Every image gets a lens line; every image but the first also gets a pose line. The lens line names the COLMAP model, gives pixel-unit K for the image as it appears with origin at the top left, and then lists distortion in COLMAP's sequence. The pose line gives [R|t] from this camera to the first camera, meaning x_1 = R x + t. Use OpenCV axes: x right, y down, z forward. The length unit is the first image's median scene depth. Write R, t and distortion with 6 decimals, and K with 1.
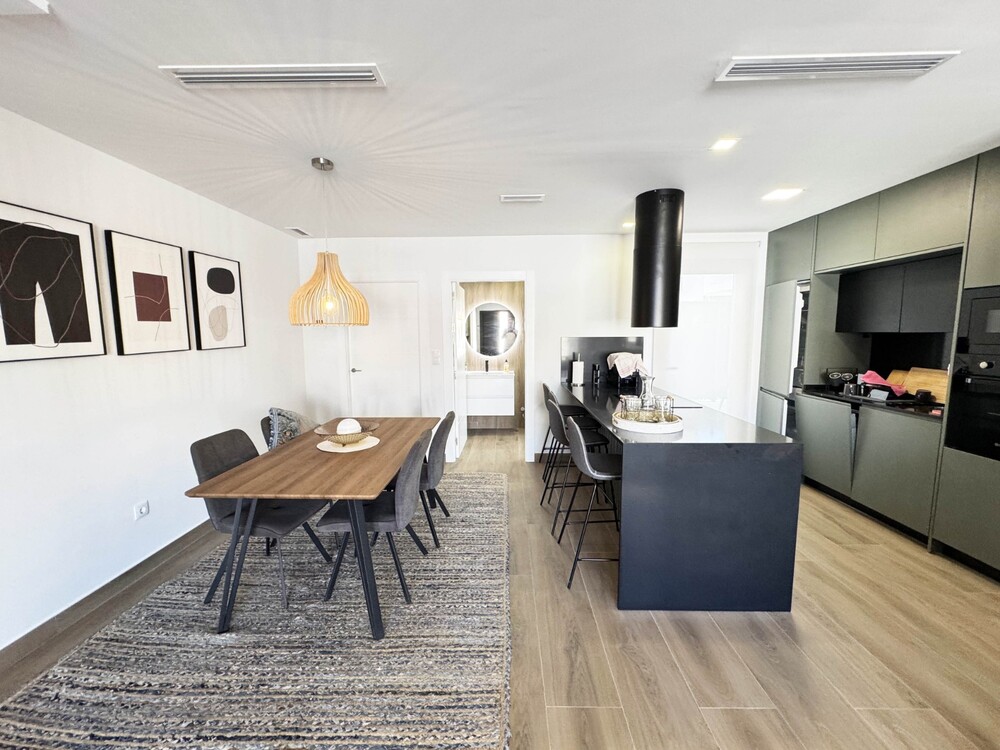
lens RADIAL K [[399.1, 0, 498.9], [0, 399.1, 374.6], [0, 0, 1]] dist [-0.001169, 0.000366]
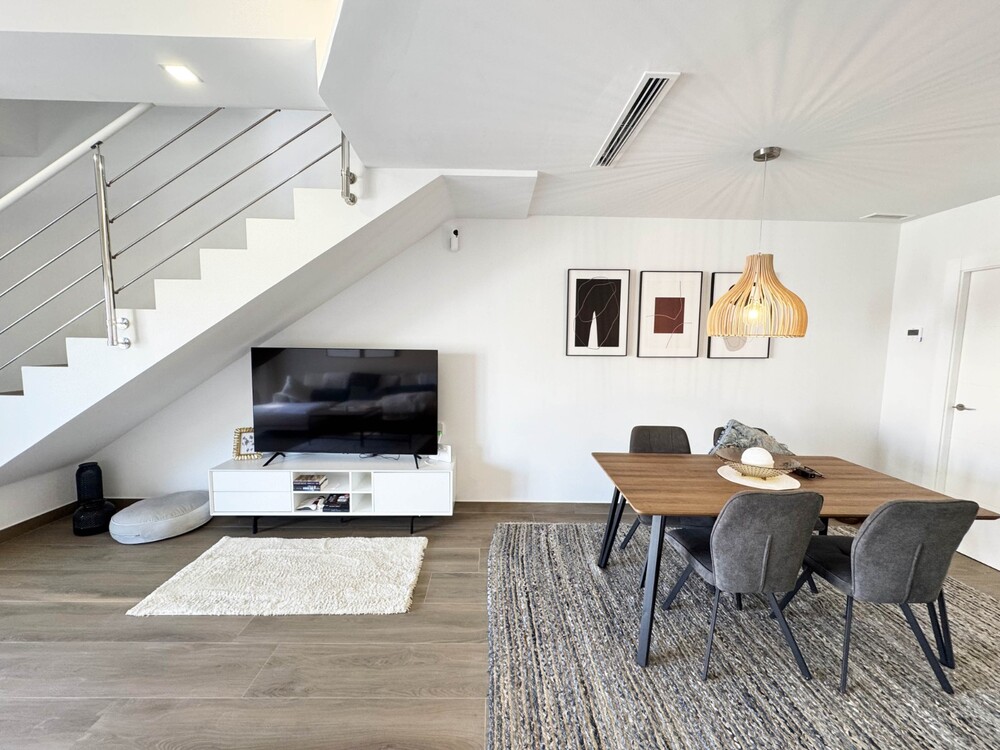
lens RADIAL K [[399.1, 0, 498.9], [0, 399.1, 374.6], [0, 0, 1]] dist [-0.001169, 0.000366]
pose [[0.032537, 0.096576, -0.994794, 0.575509], [-0.124521, 0.987958, 0.091840, -0.067950], [0.991683, 0.120884, 0.044171, 0.542658]]
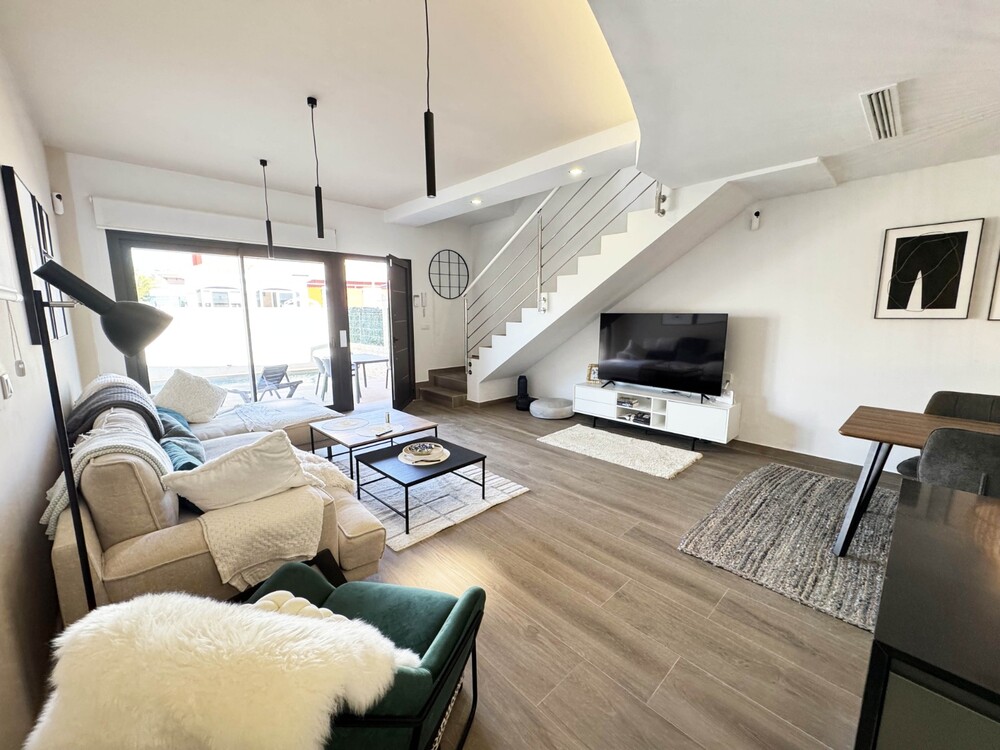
lens RADIAL K [[399.1, 0, 498.9], [0, 399.1, 374.6], [0, 0, 1]] dist [-0.001169, 0.000366]
pose [[-0.715653, 0.119963, -0.688076, 1.223549], [-0.069355, 0.968065, 0.240914, -0.094184], [0.695004, 0.220132, -0.684479, 1.004529]]
